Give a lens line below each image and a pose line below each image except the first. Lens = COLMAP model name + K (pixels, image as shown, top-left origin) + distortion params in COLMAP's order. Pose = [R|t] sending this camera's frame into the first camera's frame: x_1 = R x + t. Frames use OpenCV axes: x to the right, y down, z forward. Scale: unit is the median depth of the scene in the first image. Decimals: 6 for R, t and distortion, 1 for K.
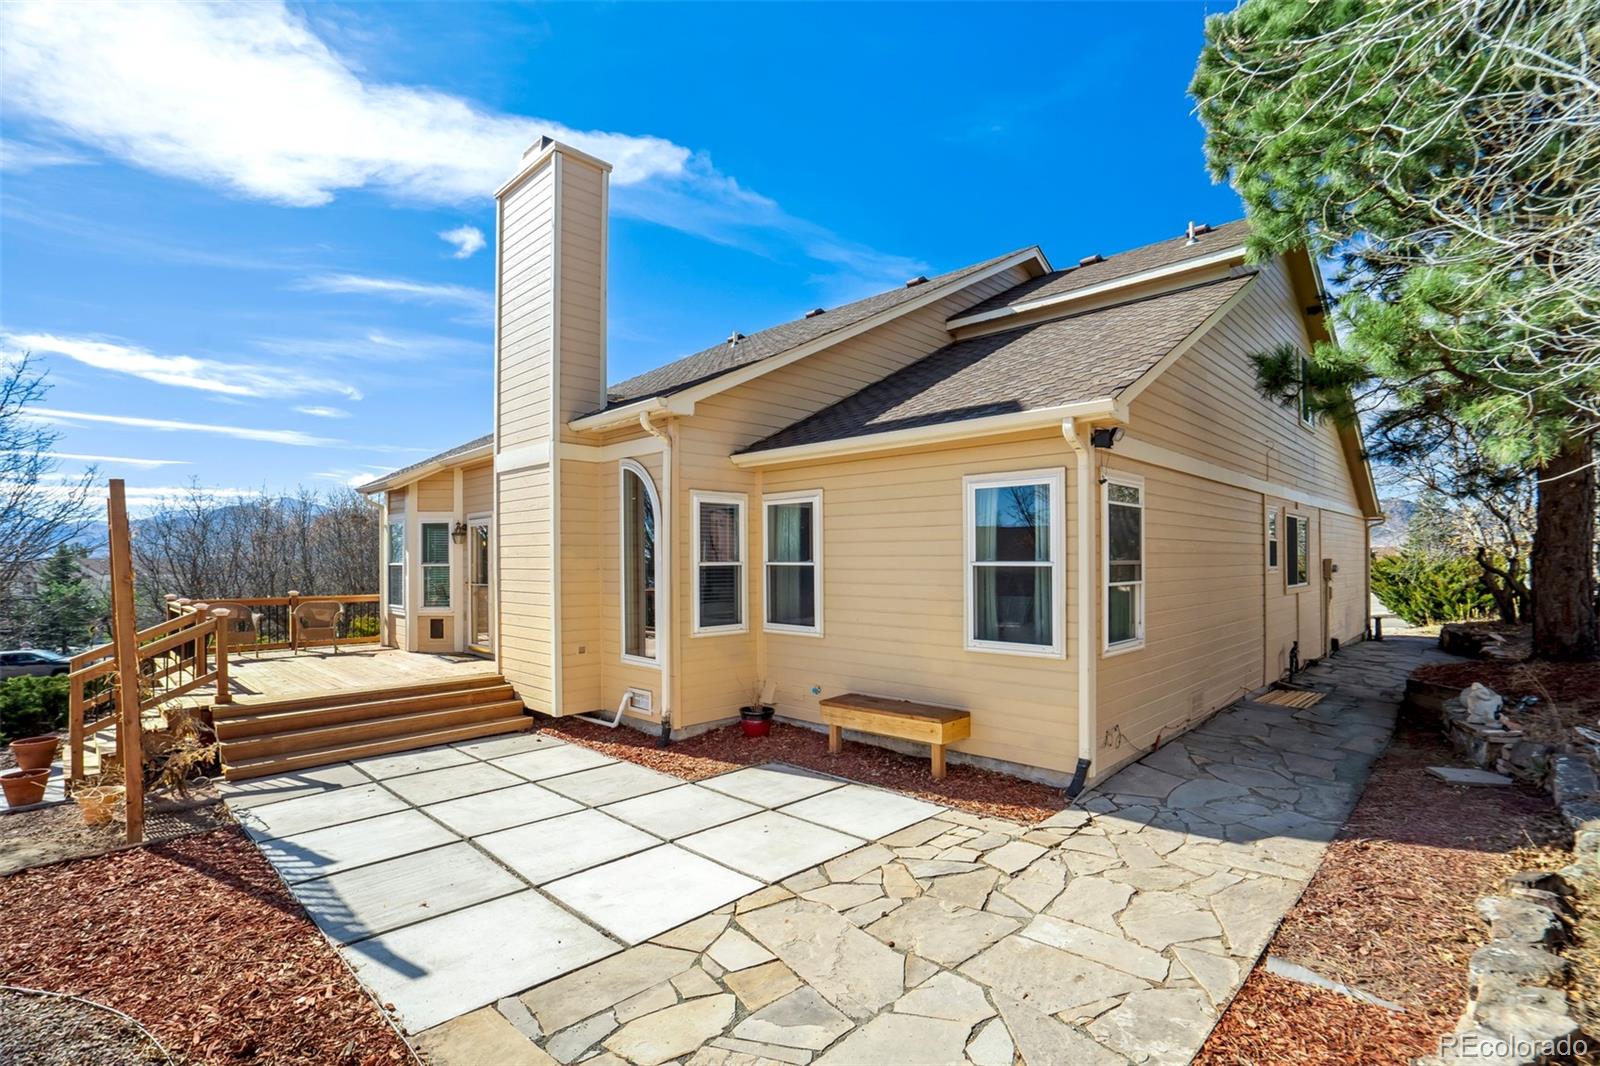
lens RADIAL K [[735.3, 0, 802.4], [0, 735.3, 547.4], [0, 0, 1]] dist [-0.020336, 0.000353]
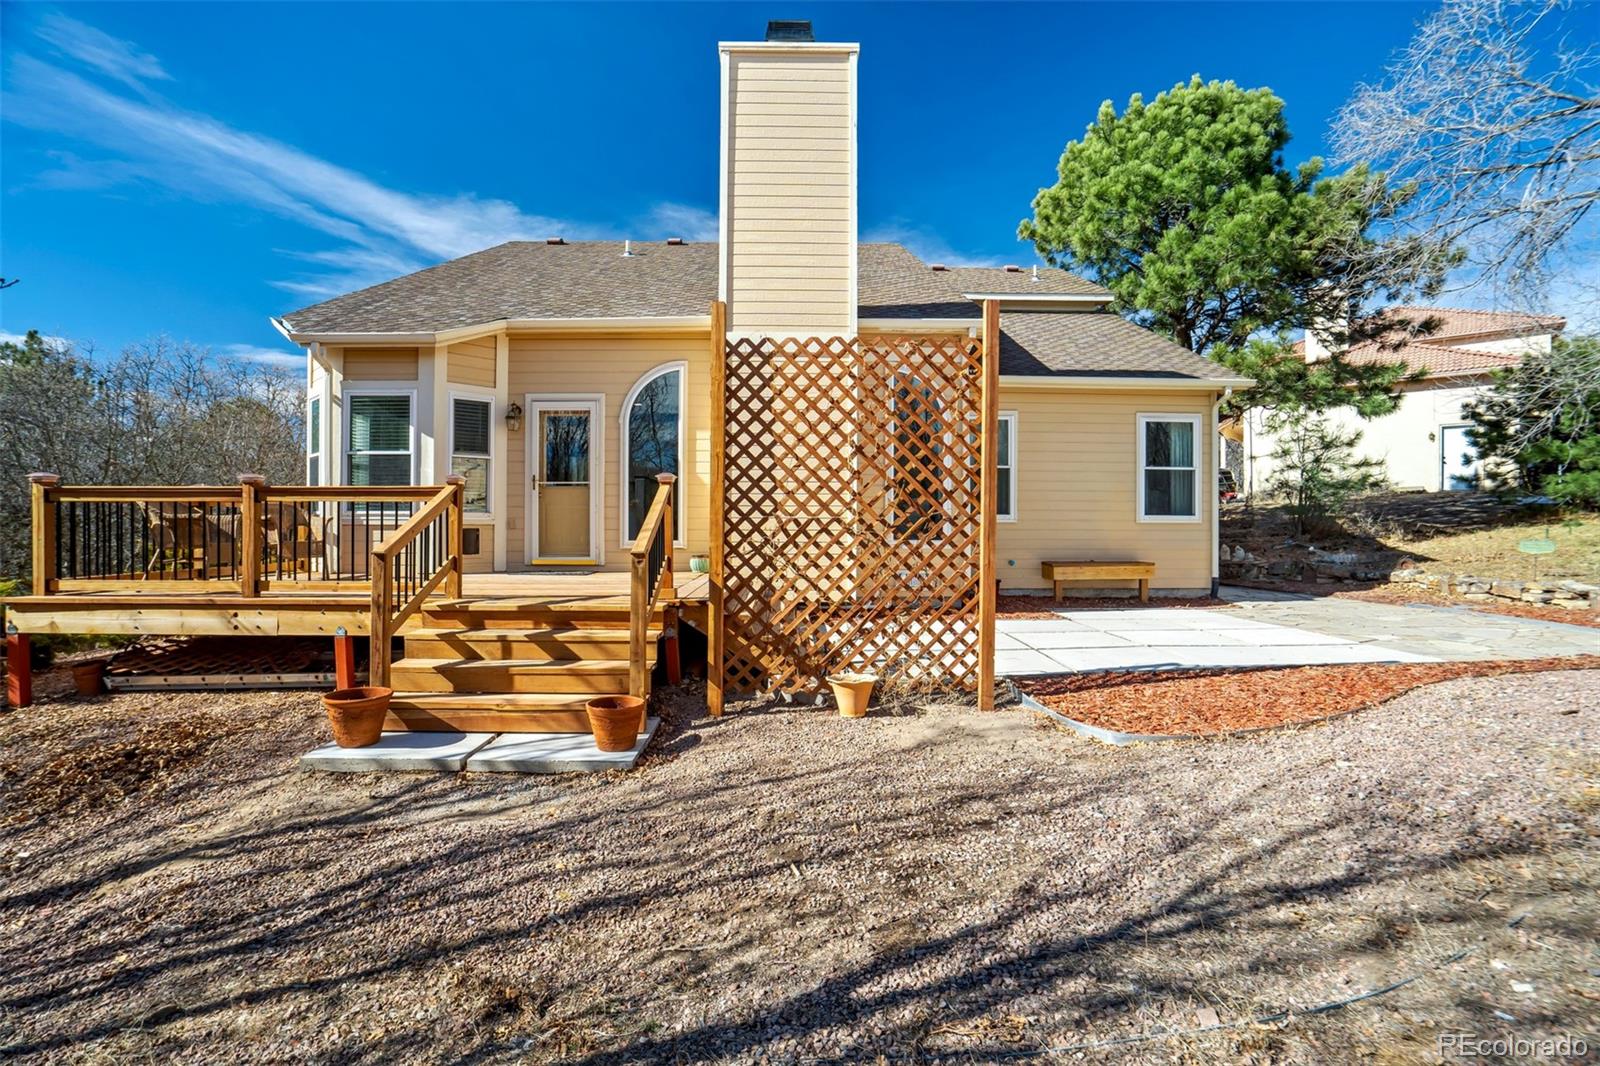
lens RADIAL K [[724.6, 0, 800.0], [0, 724.6, 533.0], [0, 0, 1]] dist [-0.077598, 0.000063]
pose [[0.698127, 0.006599, 0.715944, -1.180263], [-0.013744, 0.999897, 0.004186, 0.141961], [-0.715842, -0.012762, 0.698145, 0.385129]]
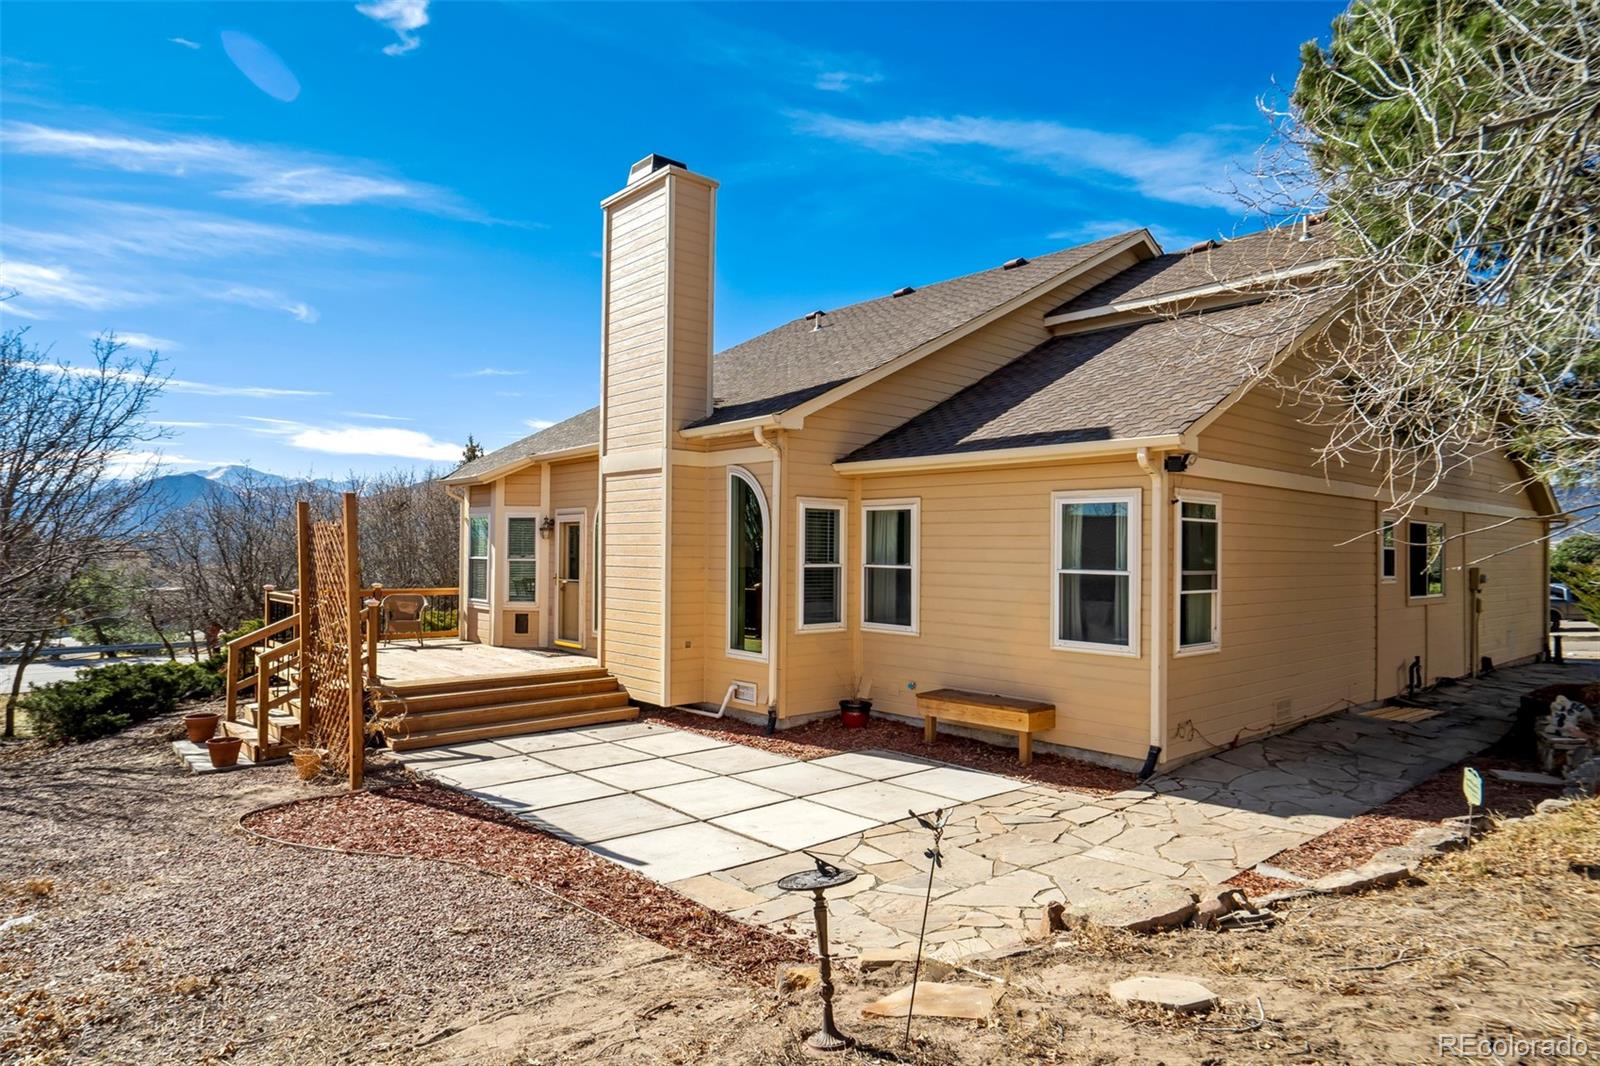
lens RADIAL K [[931.5, 0, 806.0], [0, 931.5, 529.7], [0, 0, 1]] dist [0.002317, -0.000057]
pose [[0.997766, 0.014406, -0.065232, -0.049694], [-0.014778, 0.999877, -0.005225, -0.023335], [0.065149, 0.006177, 0.997856, -0.363637]]
